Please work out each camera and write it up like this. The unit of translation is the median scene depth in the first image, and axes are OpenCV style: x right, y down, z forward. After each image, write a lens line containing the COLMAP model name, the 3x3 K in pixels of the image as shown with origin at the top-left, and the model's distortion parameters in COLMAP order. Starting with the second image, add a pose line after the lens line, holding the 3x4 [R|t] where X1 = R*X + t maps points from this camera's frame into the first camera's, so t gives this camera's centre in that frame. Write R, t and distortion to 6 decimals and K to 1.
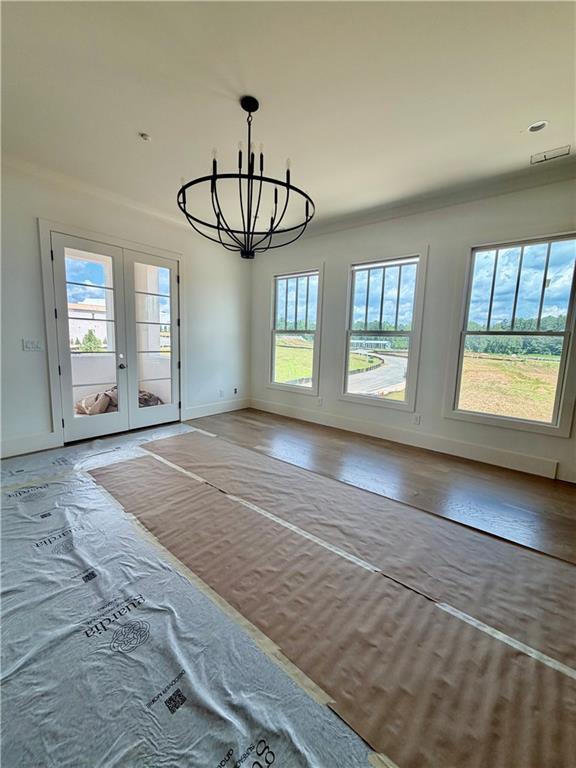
lens RADIAL K [[306.4, 0, 287.1], [0, 306.4, 382.8], [0, 0, 1]] dist [-0.000033, 0.000741]
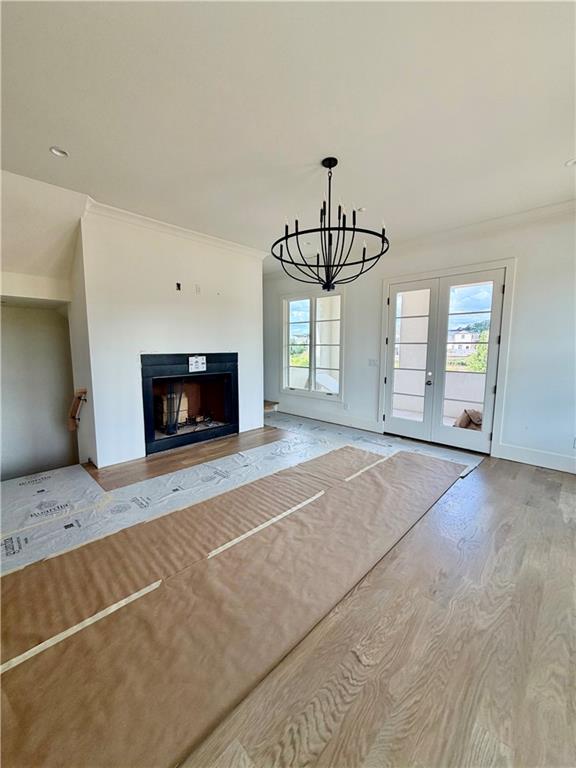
lens RADIAL K [[306.4, 0, 289.6], [0, 306.4, 382.2], [0, 0, 1]] dist [-0.000033, 0.000741]
pose [[-0.076634, 0.086450, -0.993304, 0.747521], [-0.143958, 0.984836, 0.096819, -0.111740], [0.986612, 0.150413, -0.063027, 0.690325]]
